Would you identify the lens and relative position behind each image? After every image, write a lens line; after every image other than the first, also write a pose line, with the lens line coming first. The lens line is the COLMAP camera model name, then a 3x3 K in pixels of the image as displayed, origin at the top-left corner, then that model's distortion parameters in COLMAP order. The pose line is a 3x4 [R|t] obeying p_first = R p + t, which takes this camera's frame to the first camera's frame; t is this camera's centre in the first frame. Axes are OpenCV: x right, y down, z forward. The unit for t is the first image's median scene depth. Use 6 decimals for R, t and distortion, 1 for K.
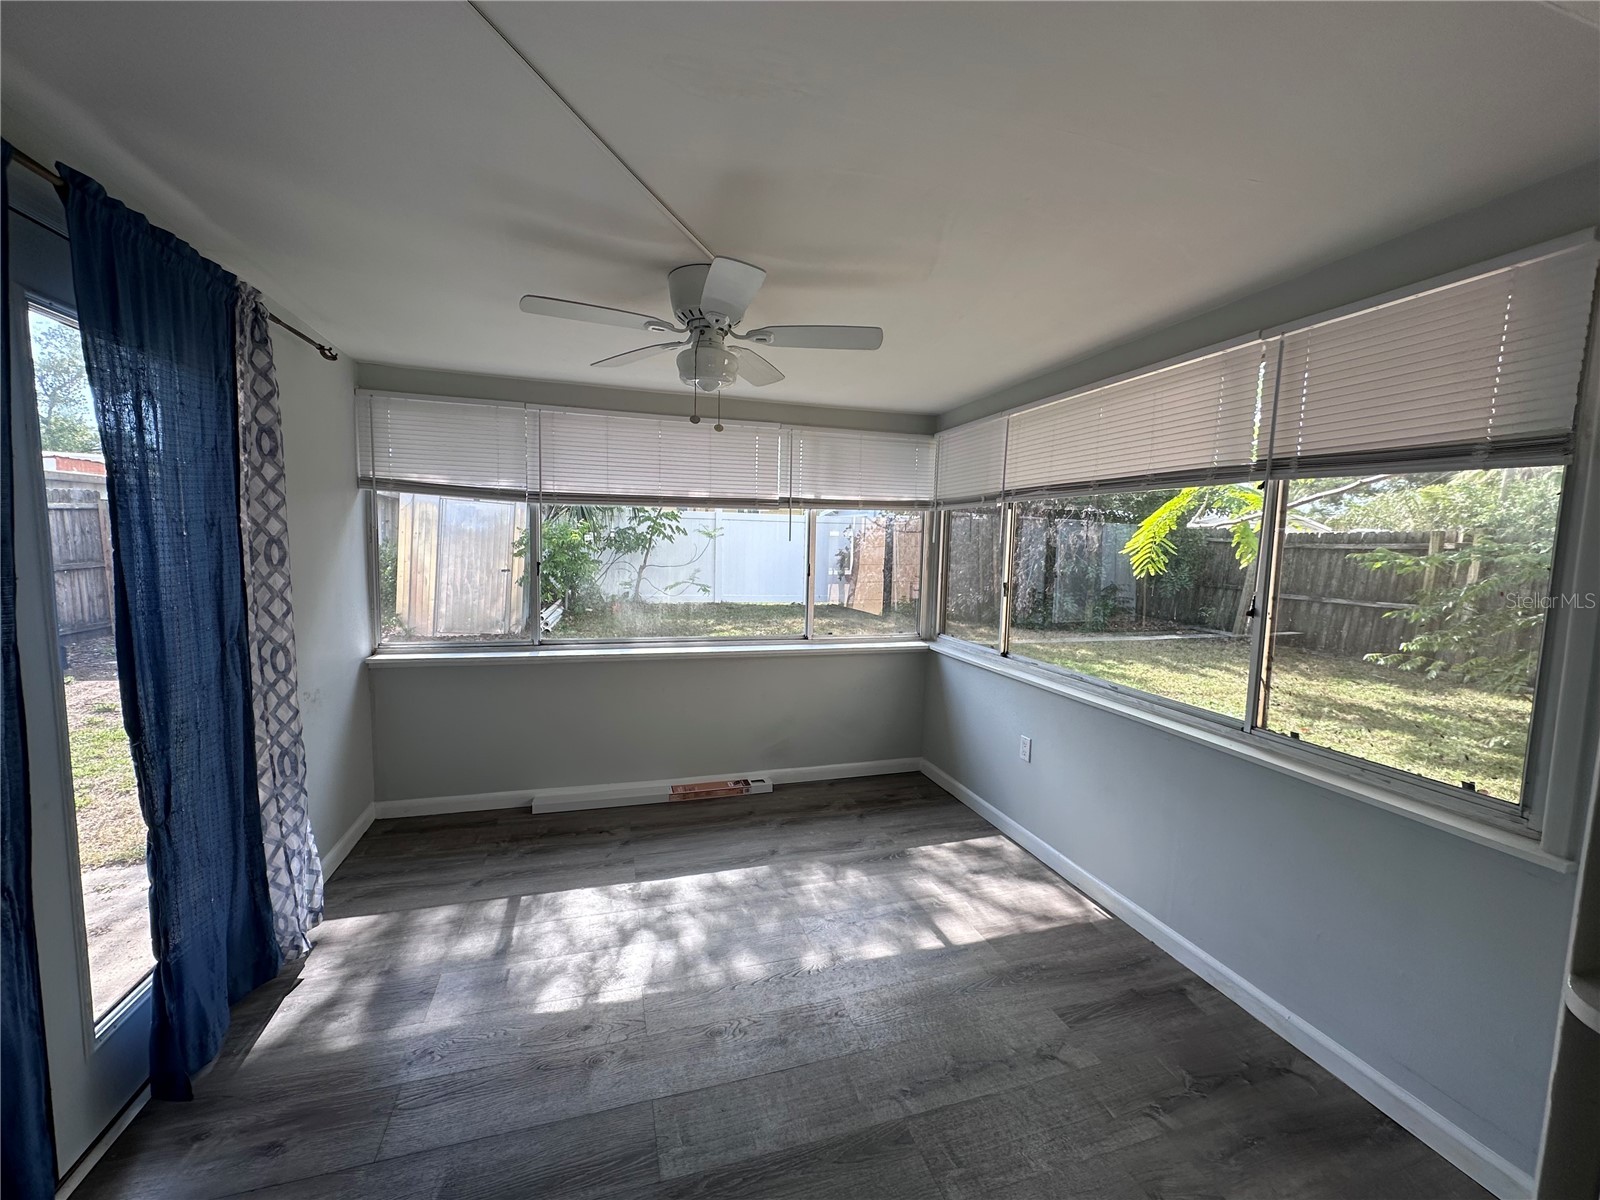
lens RADIAL K [[636.7, 0, 798.5], [0, 636.7, 600.3], [0, 0, 1]] dist [-0.005414, 0.001423]
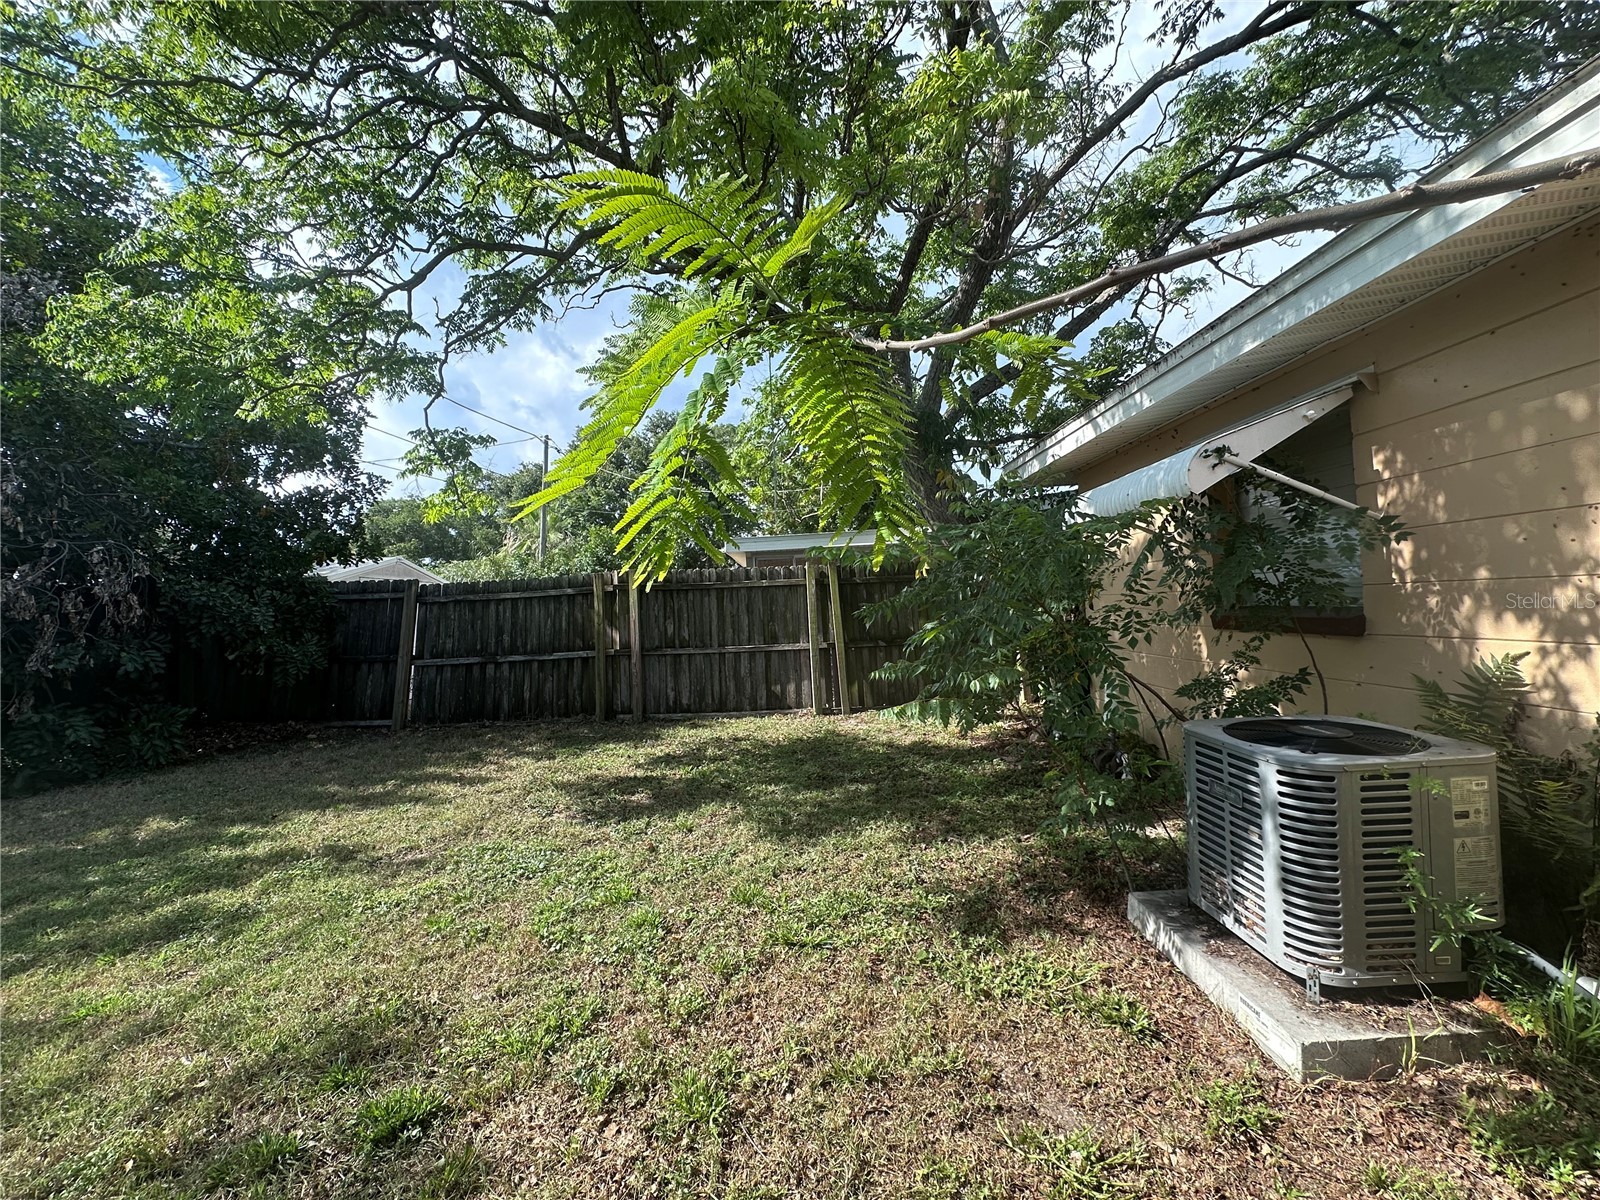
lens RADIAL K [[636.7, 0, 797.0], [0, 636.7, 600.3], [0, 0, 1]] dist [-0.005414, 0.001423]
pose [[0.284933, -0.020280, 0.958333, 0.135159], [0.143788, 0.989368, -0.021814, -0.002858], [-0.947702, 0.144013, 0.284819, 0.383898]]
